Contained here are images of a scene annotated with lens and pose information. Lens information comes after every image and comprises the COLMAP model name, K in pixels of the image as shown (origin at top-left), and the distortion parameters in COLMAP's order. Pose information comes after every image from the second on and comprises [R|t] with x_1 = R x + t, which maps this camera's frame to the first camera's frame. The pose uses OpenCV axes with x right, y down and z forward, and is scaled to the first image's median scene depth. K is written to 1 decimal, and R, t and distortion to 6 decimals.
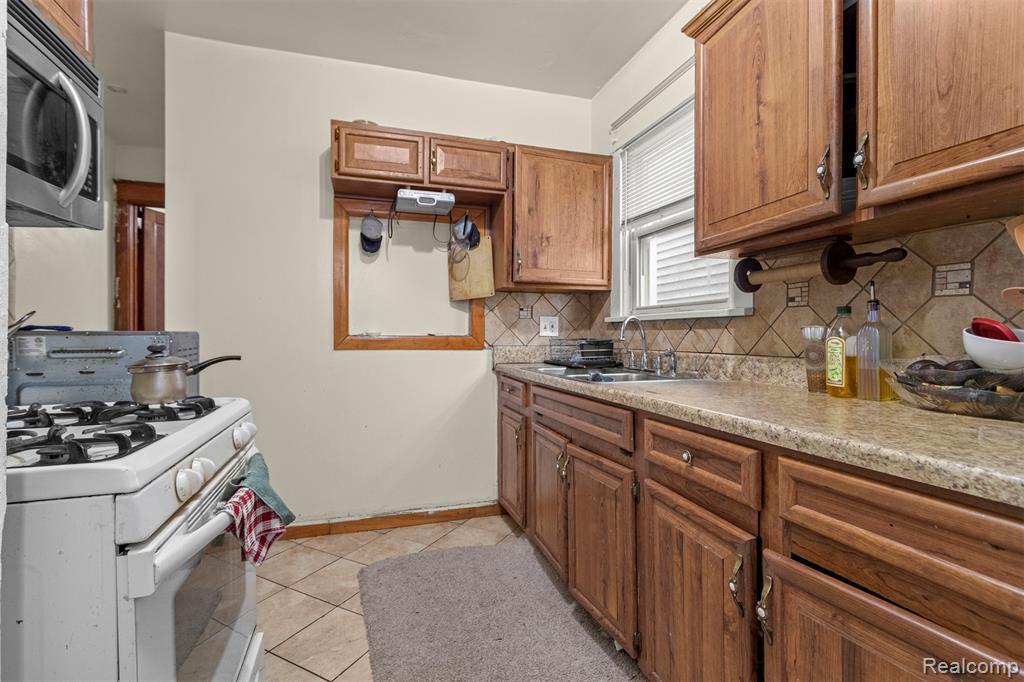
lens RADIAL K [[485.1, 0, 513.2], [0, 485.1, 337.4], [0, 0, 1]] dist [0.006446, -0.000114]
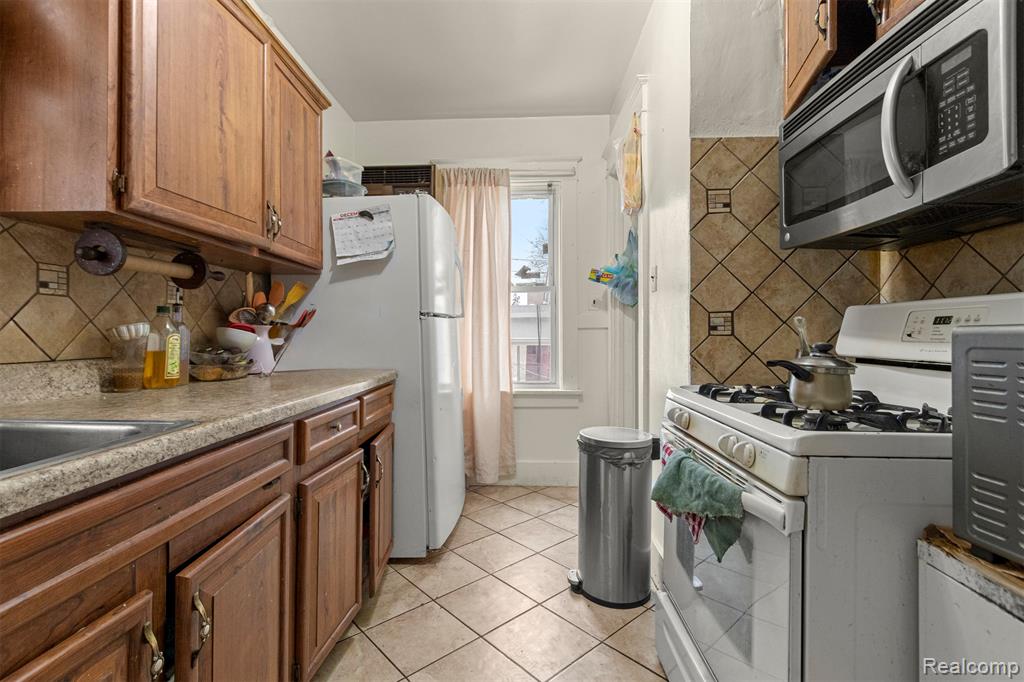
lens RADIAL K [[485.1, 0, 511.1], [0, 485.1, 333.0], [0, 0, 1]] dist [0.006446, -0.000114]
pose [[-0.939856, -0.003635, 0.341552, -0.417873], [-0.001593, 0.999979, 0.006259, -0.010668], [-0.341568, 0.005339, -0.939842, 1.689423]]
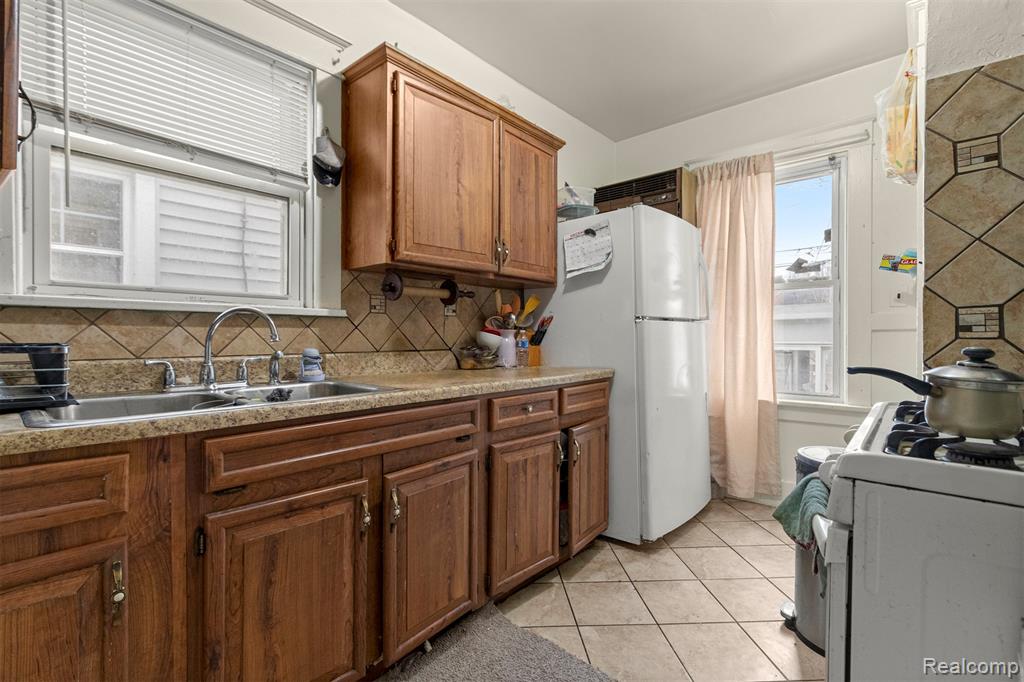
lens RADIAL K [[485.1, 0, 494.1], [0, 485.1, 339.9], [0, 0, 1]] dist [0.006446, -0.000114]
pose [[-0.499106, -0.011247, 0.866468, -0.818887], [0.001710, 0.999901, 0.013964, -0.009475], [-0.866539, 0.008452, -0.499037, 1.580472]]
